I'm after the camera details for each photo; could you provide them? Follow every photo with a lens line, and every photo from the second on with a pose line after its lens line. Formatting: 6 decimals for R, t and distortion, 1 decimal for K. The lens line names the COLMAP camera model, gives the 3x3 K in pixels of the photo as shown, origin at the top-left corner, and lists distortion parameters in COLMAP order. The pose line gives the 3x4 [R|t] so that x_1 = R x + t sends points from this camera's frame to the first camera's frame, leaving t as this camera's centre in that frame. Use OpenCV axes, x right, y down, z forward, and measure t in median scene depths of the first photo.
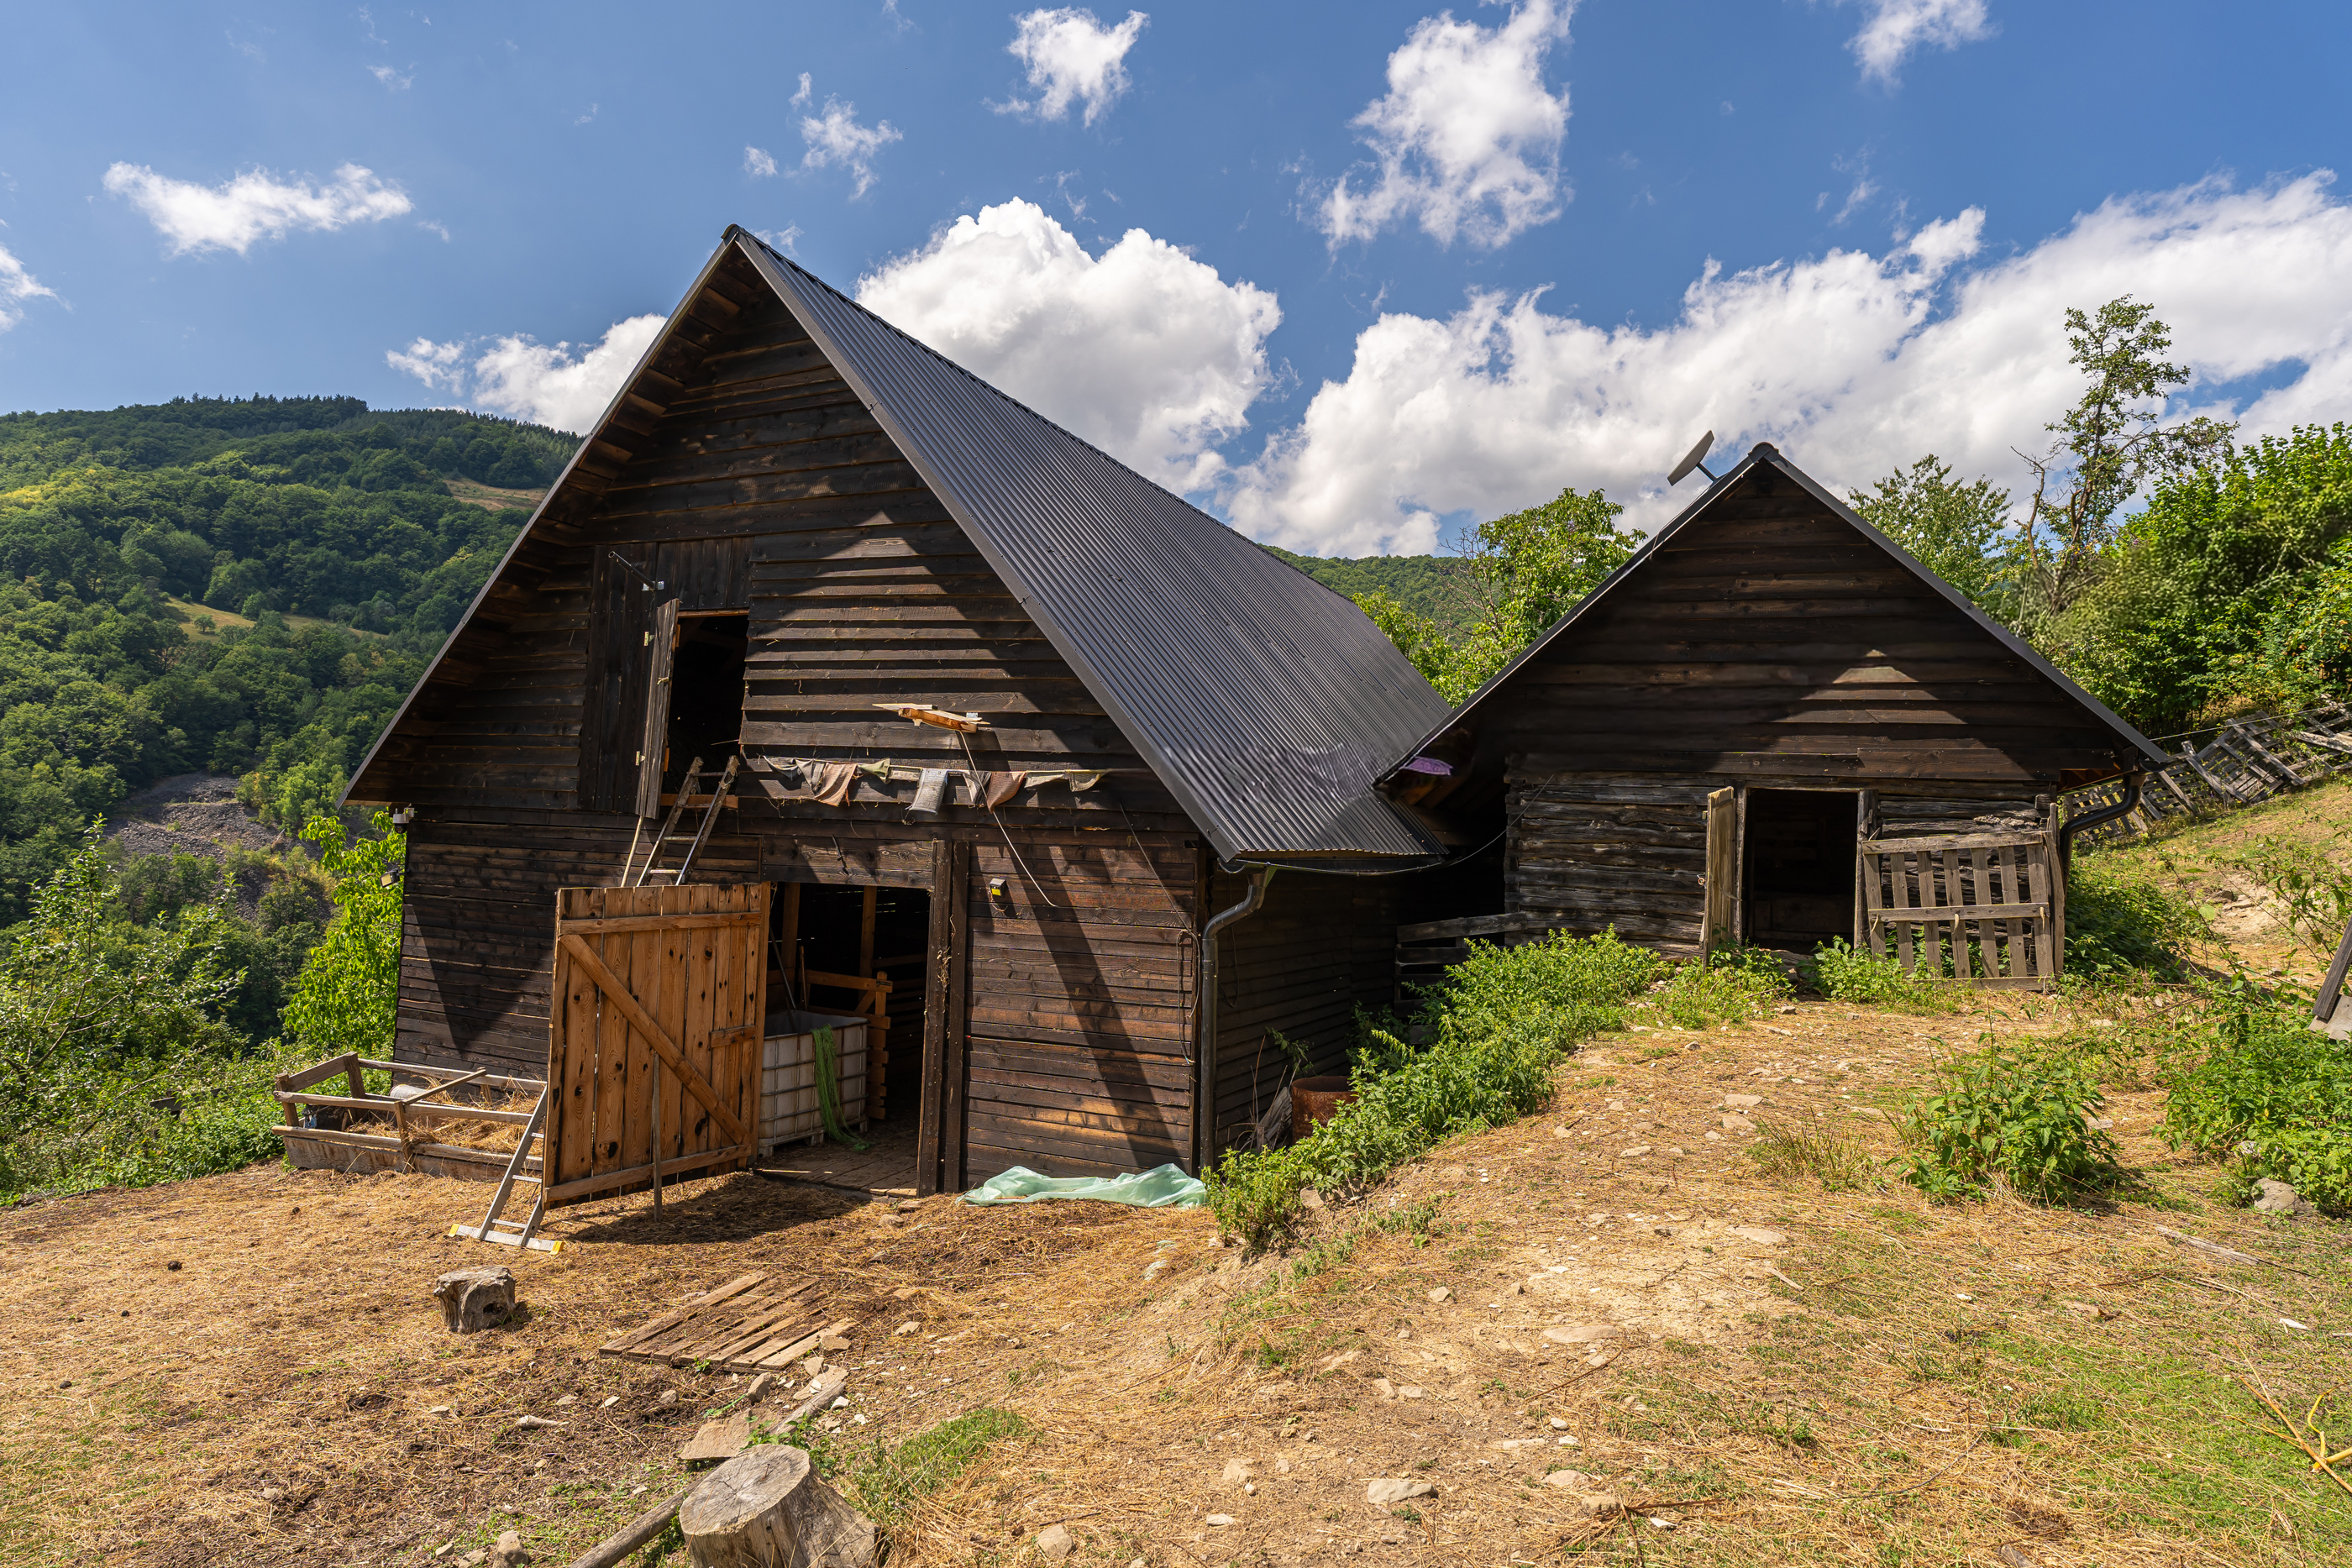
lens RADIAL K [[1304.5, 0, 1185.7], [0, 1304.5, 786.6], [0, 0, 1]] dist [0.002656, -0.000604]
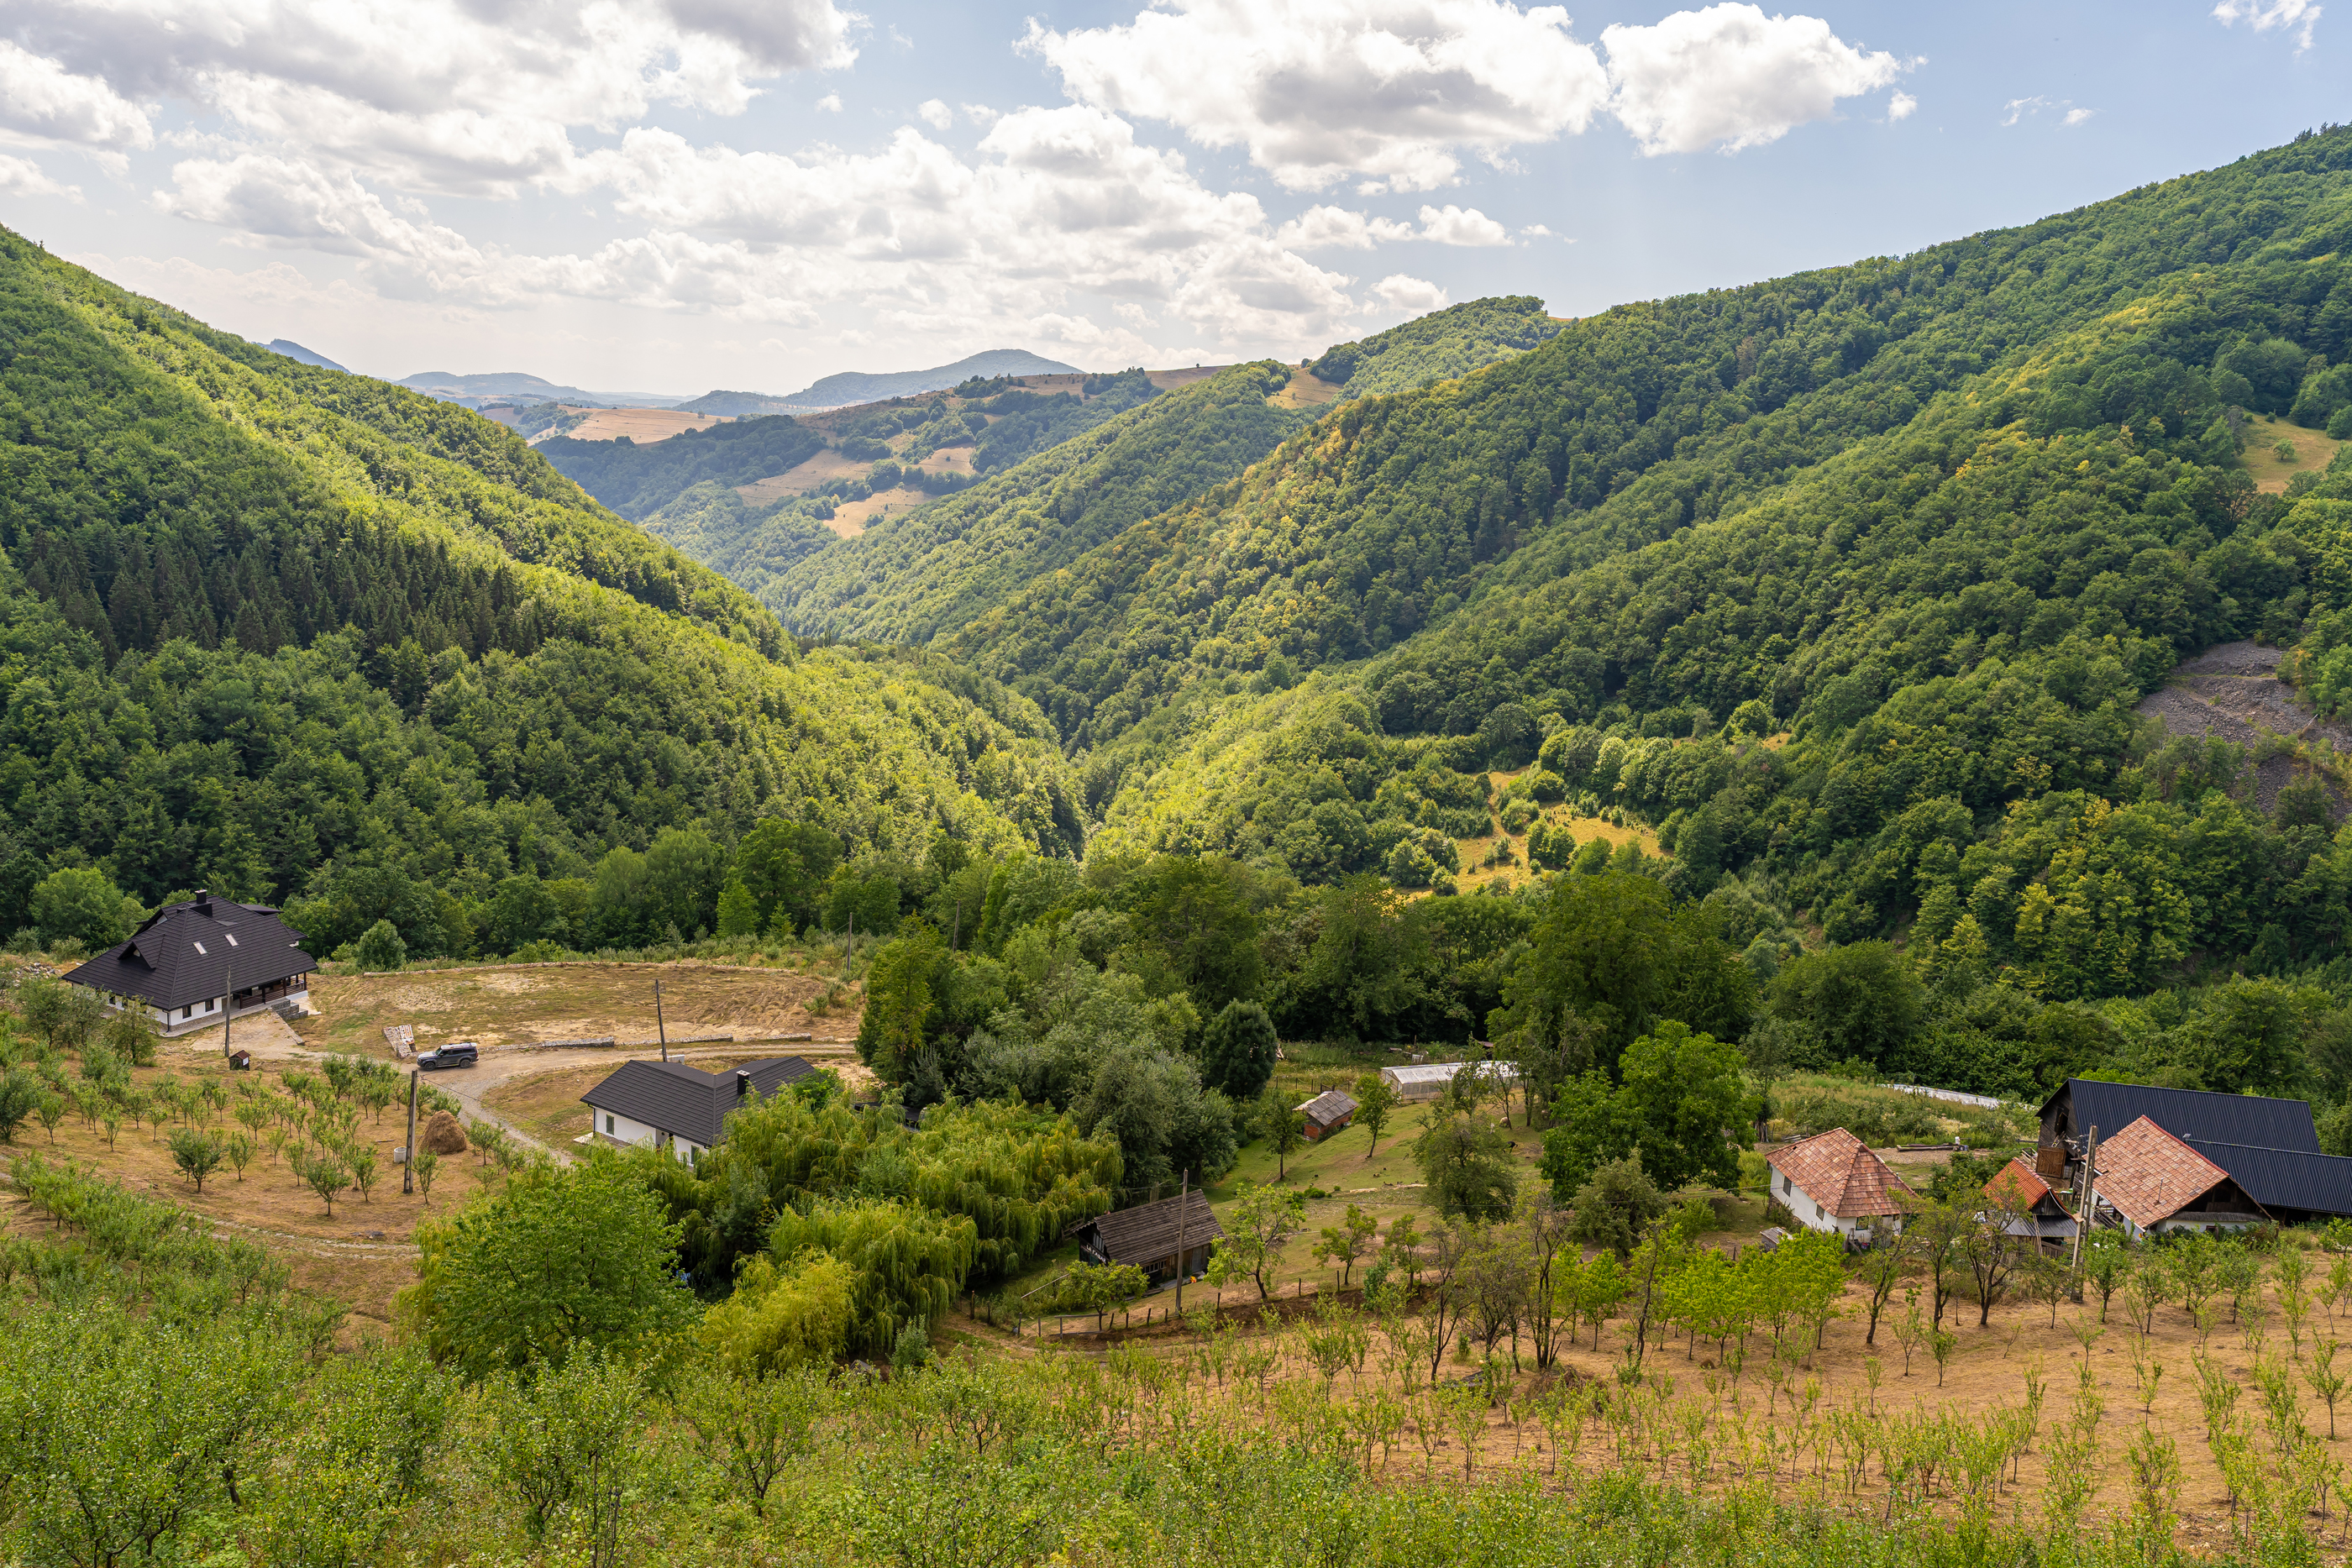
lens RADIAL K [[1739.8, 0, 1213.6], [0, 1739.8, 763.8], [0, 0, 1]] dist [-0.003761, 0.005653]
pose [[0.360986, 0.146904, -0.920928, 0.176357], [-0.028864, 0.988802, 0.146417, -0.085898], [0.932125, -0.026273, 0.361183, -0.192047]]
